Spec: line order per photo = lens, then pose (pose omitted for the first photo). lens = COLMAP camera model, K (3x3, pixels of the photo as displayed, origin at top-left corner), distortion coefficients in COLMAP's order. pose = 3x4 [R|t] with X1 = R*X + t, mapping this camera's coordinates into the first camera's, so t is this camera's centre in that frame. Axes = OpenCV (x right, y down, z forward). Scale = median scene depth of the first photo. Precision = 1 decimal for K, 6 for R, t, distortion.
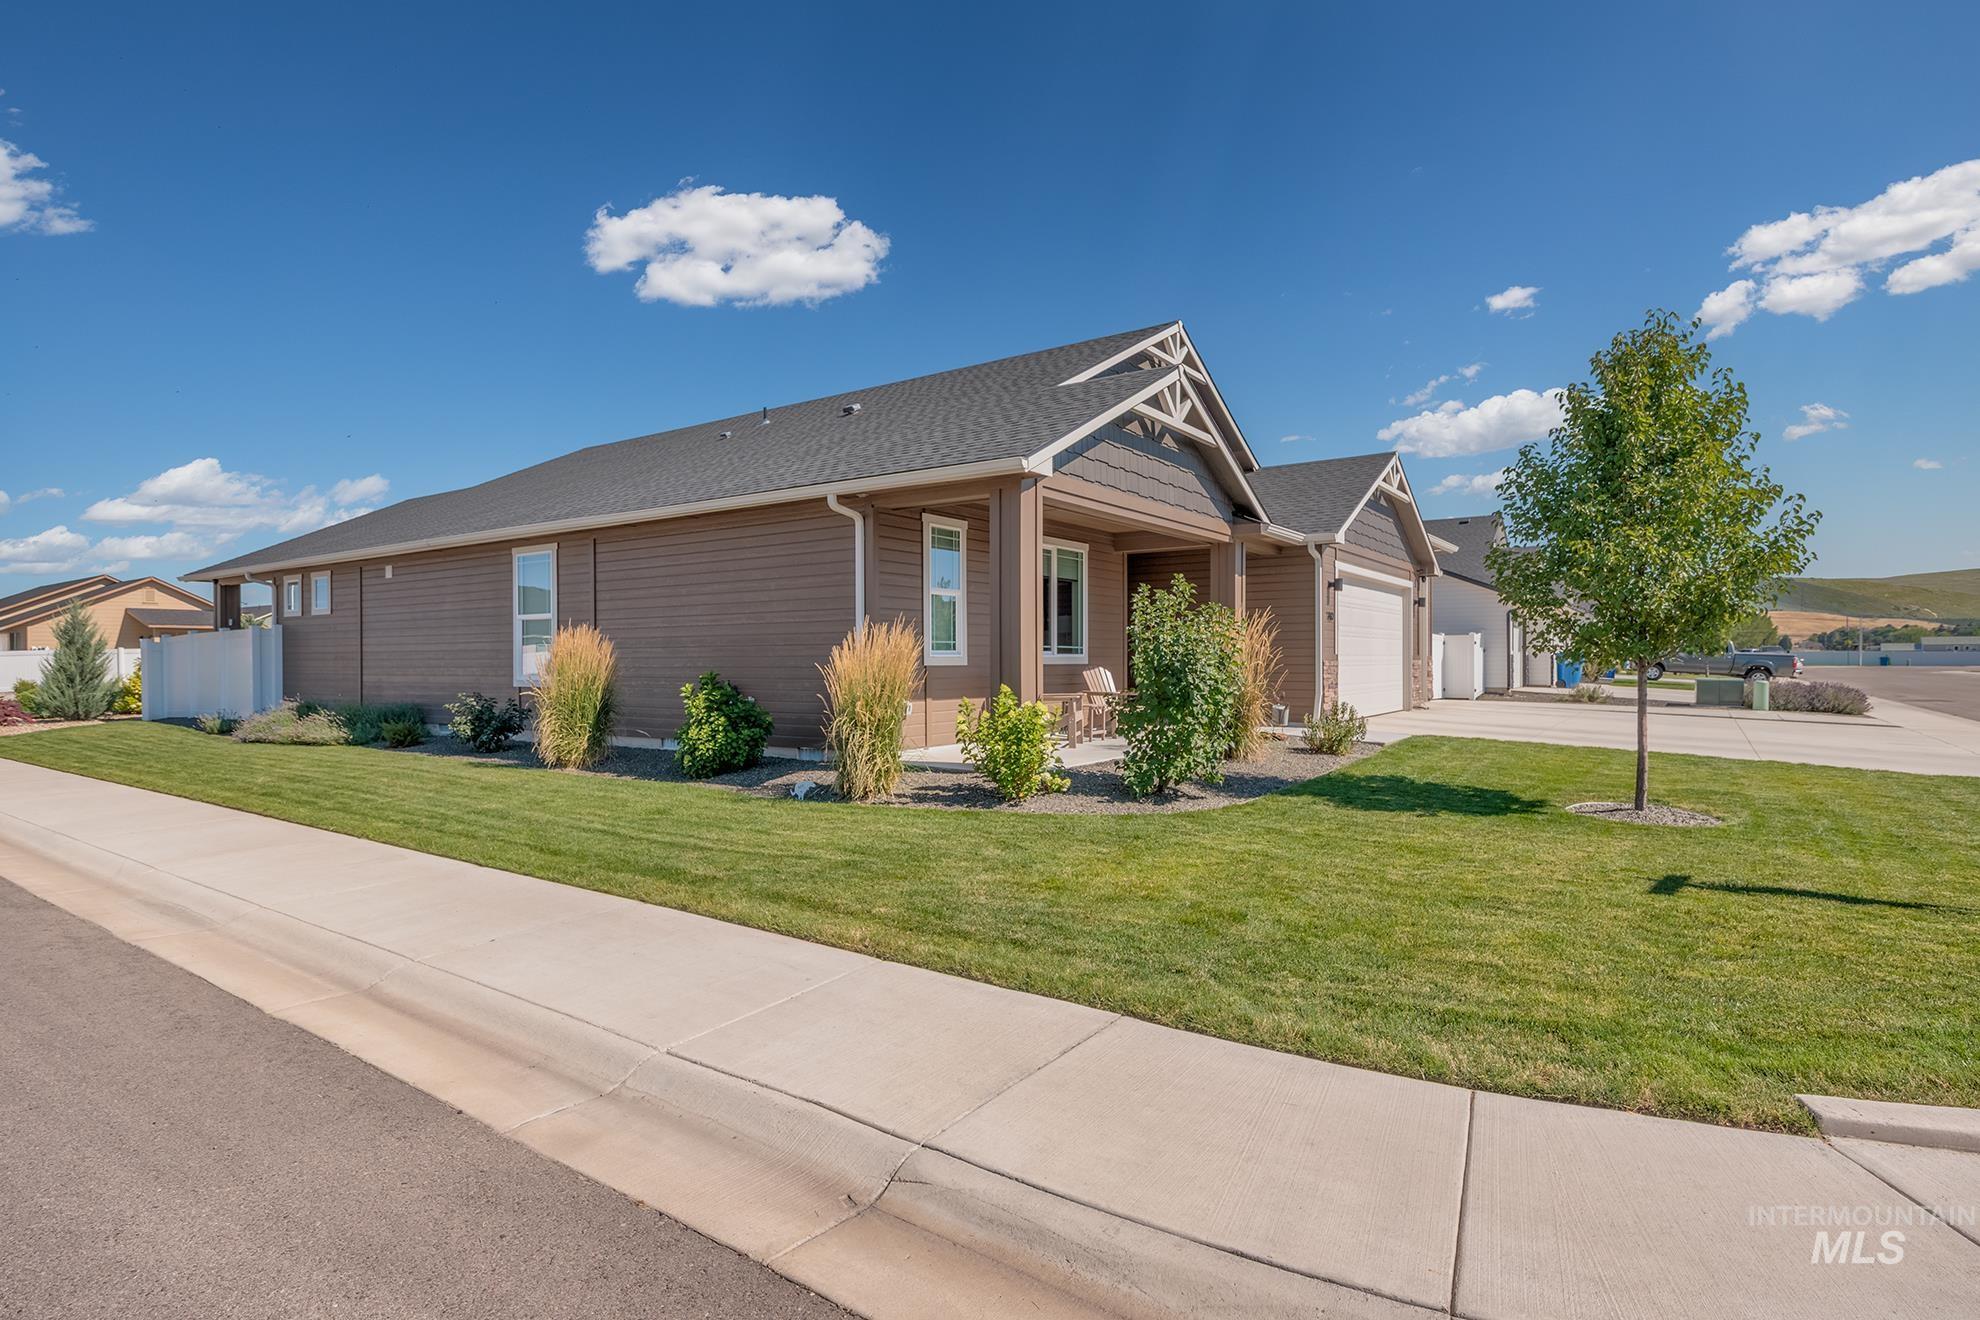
lens RADIAL K [[968.9, 0, 973.9], [0, 968.9, 653.8], [0, 0, 1]] dist [0.012573, -0.000394]
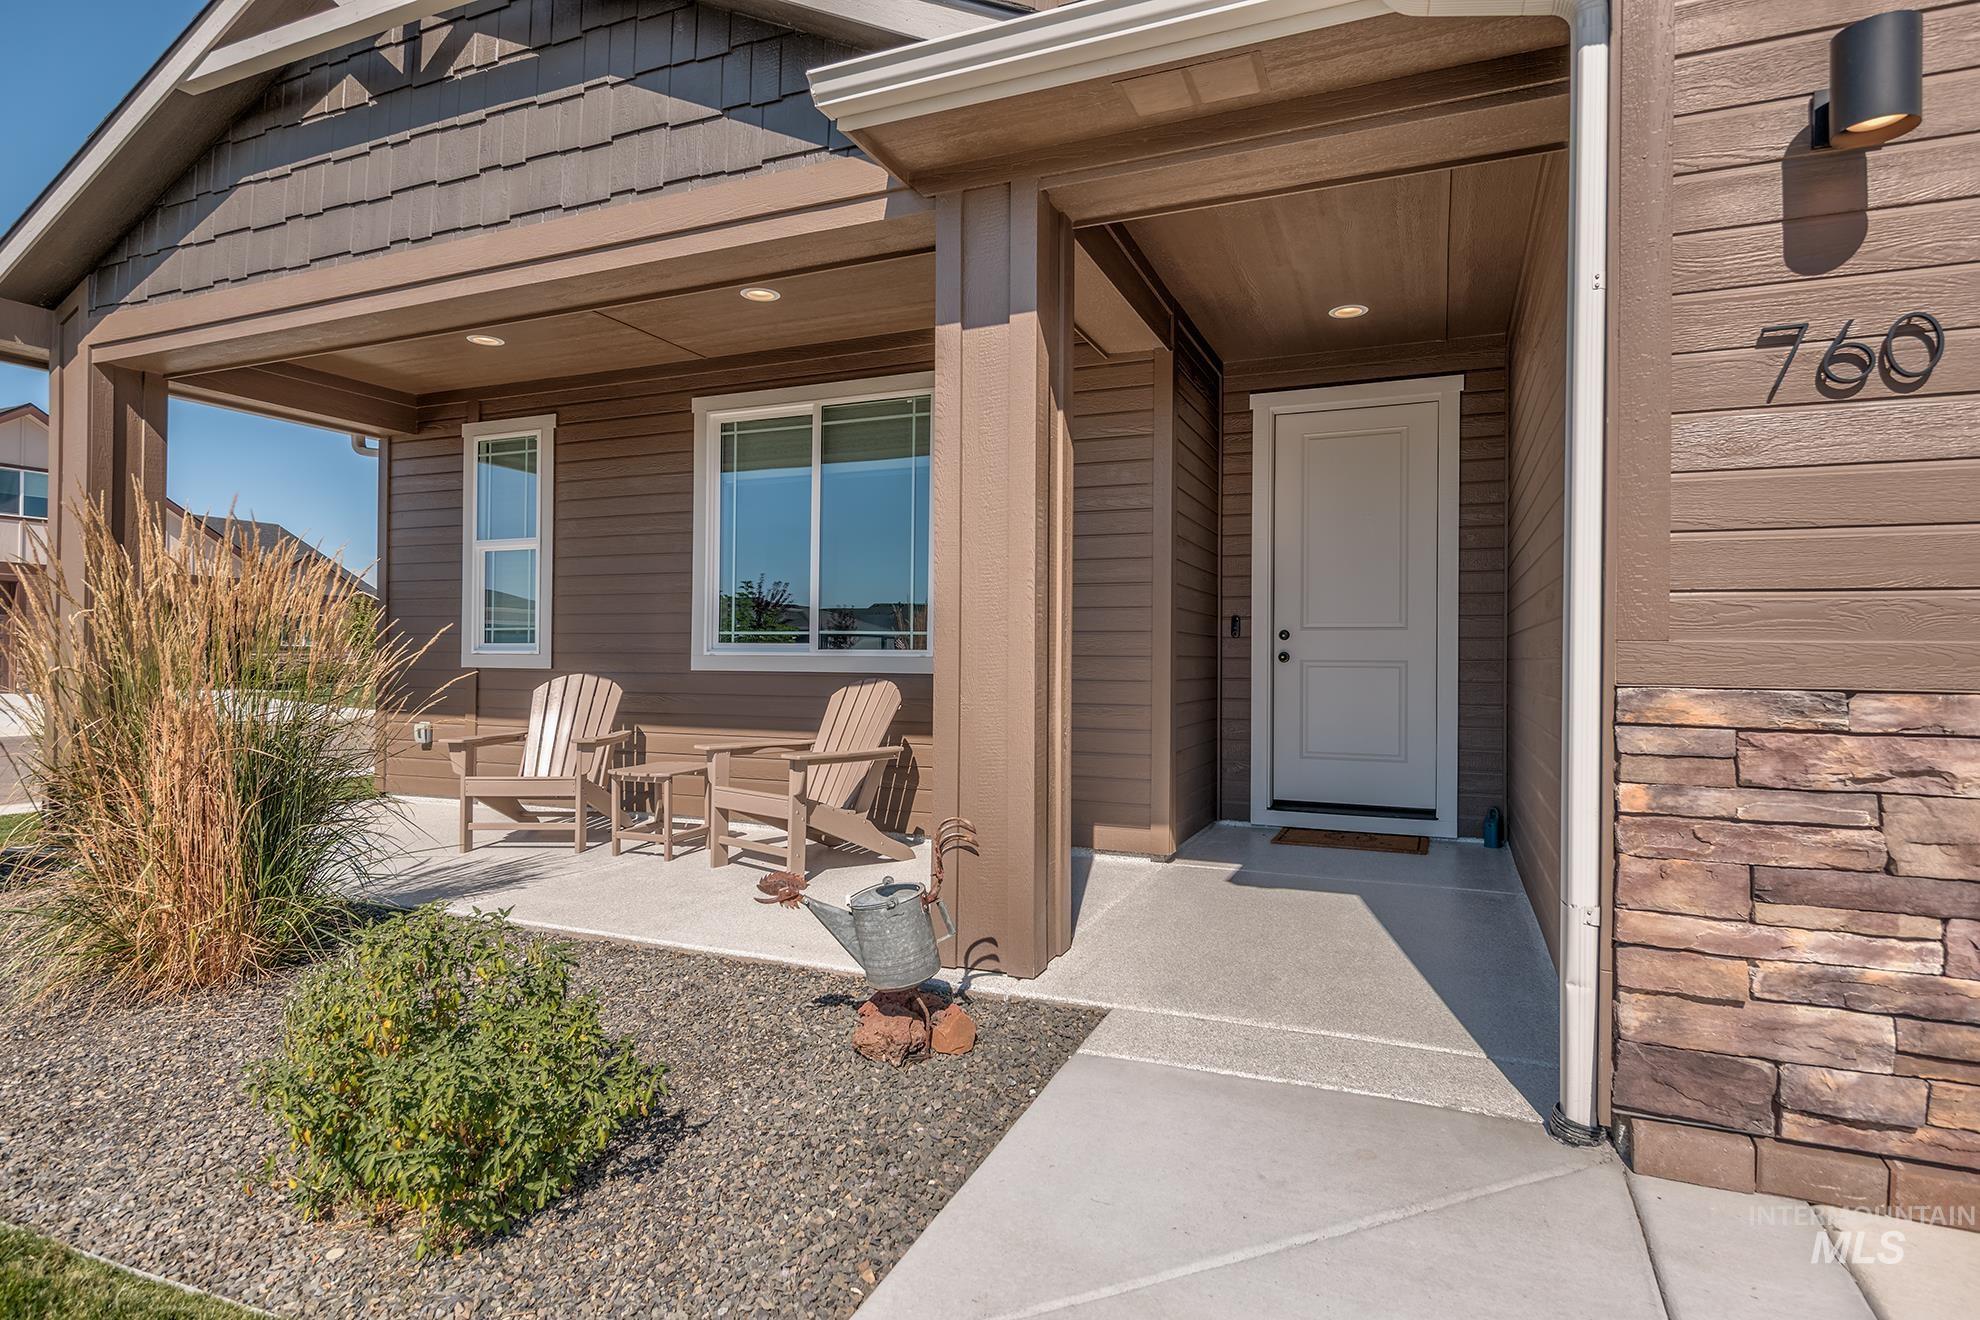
lens RADIAL K [[968.9, 0, 1010.7], [0, 968.9, 655.3], [0, 0, 1]] dist [0.012573, -0.000394]
pose [[0.239209, 0.001799, -0.970966, 0.481442], [-0.003598, 0.999993, 0.000966, 0.002185], [0.970961, 0.003263, 0.239214, 0.886802]]
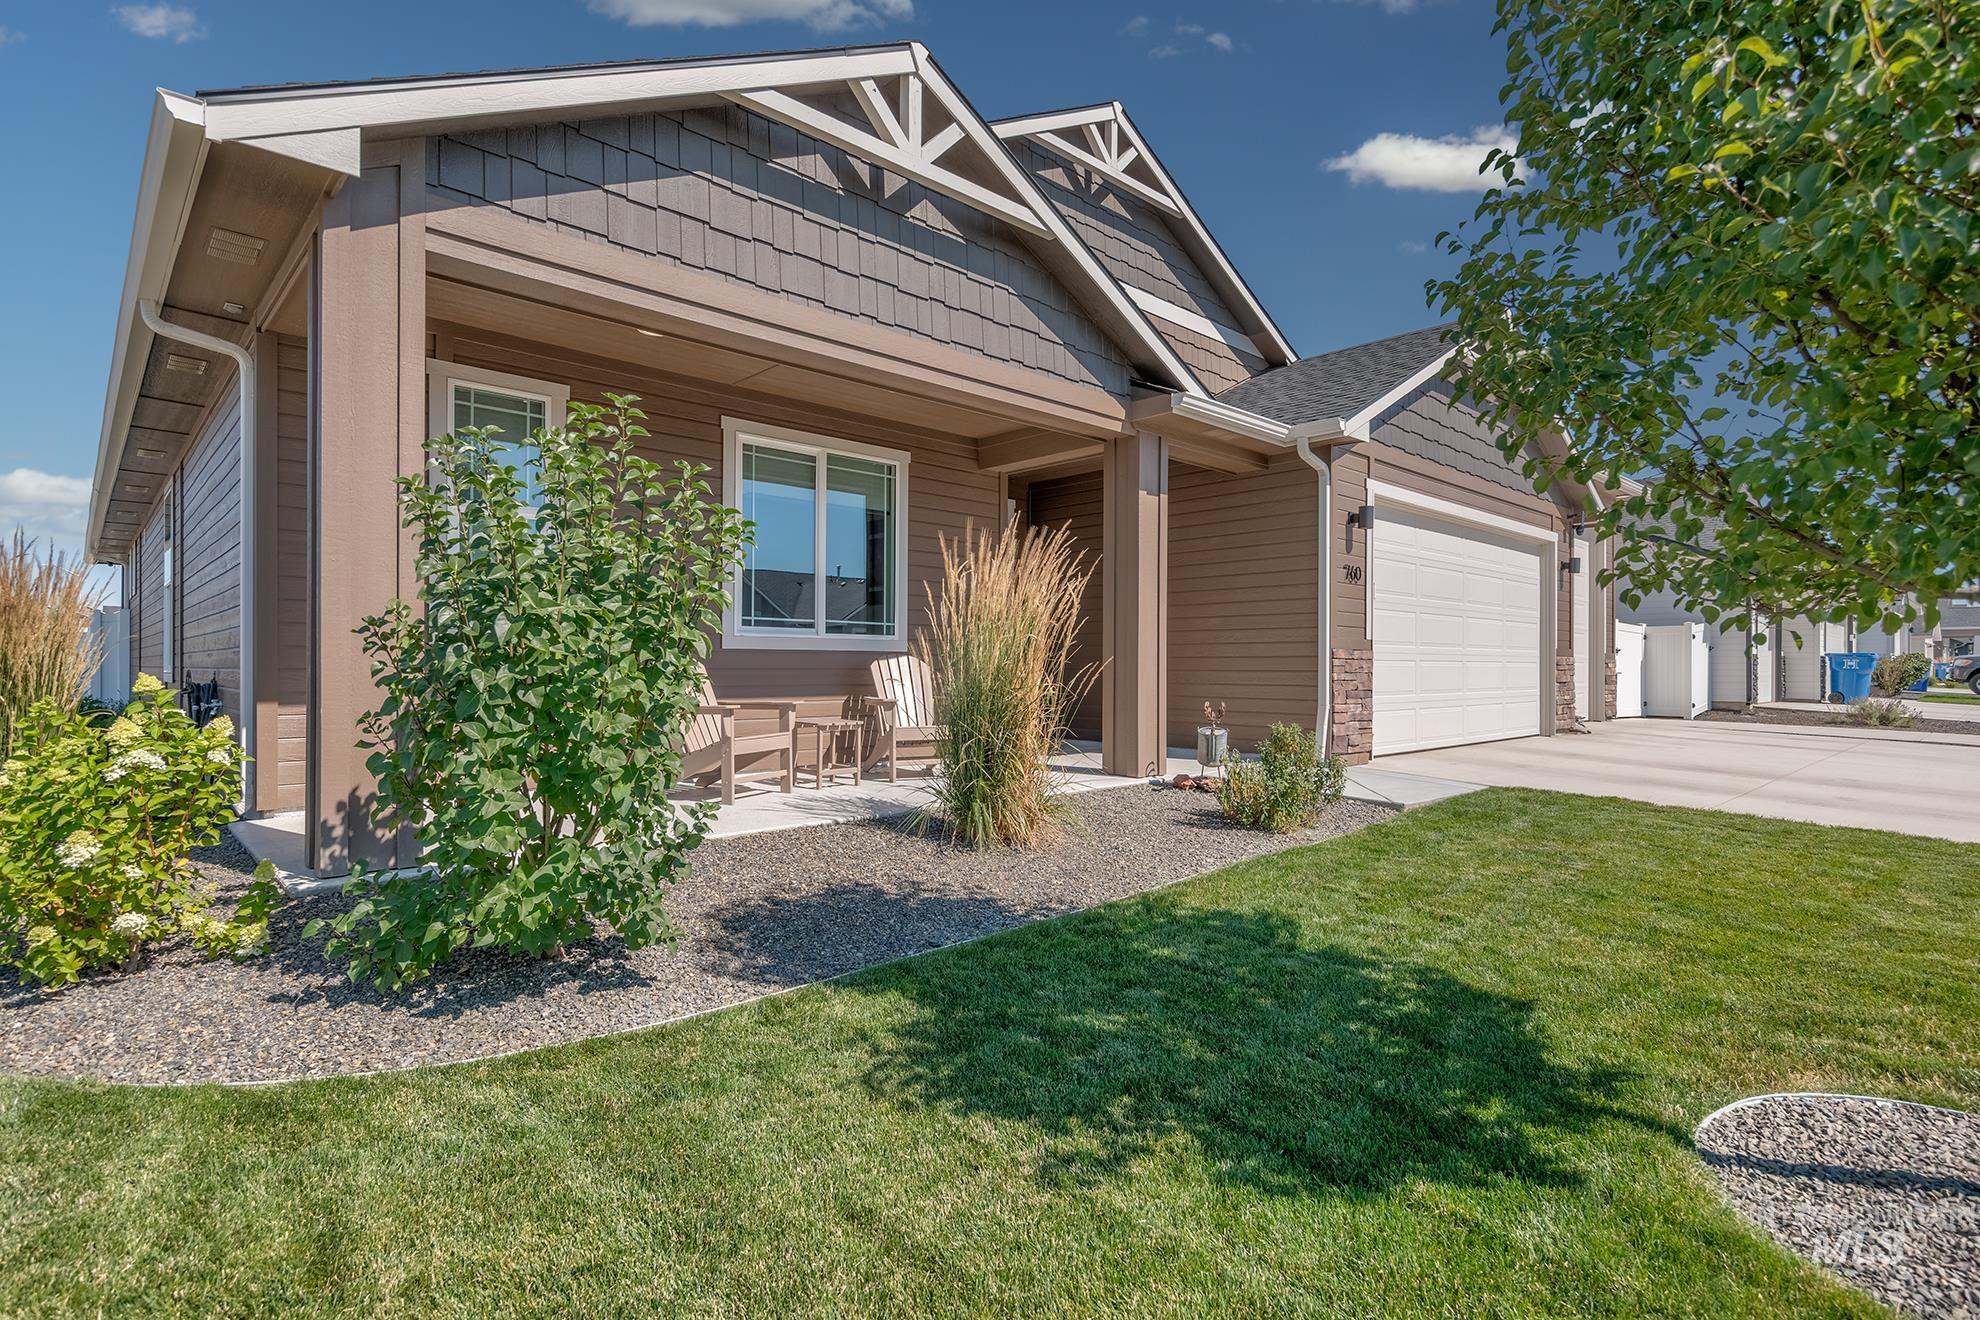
lens RADIAL K [[968.9, 0, 989.3], [0, 968.9, 663.9], [0, 0, 1]] dist [0.012573, -0.000394]
pose [[0.983357, 0.007038, -0.181545, 0.266193], [-0.006212, 0.999968, 0.005122, 0.013906], [0.181575, -0.003909, 0.983369, 0.401103]]
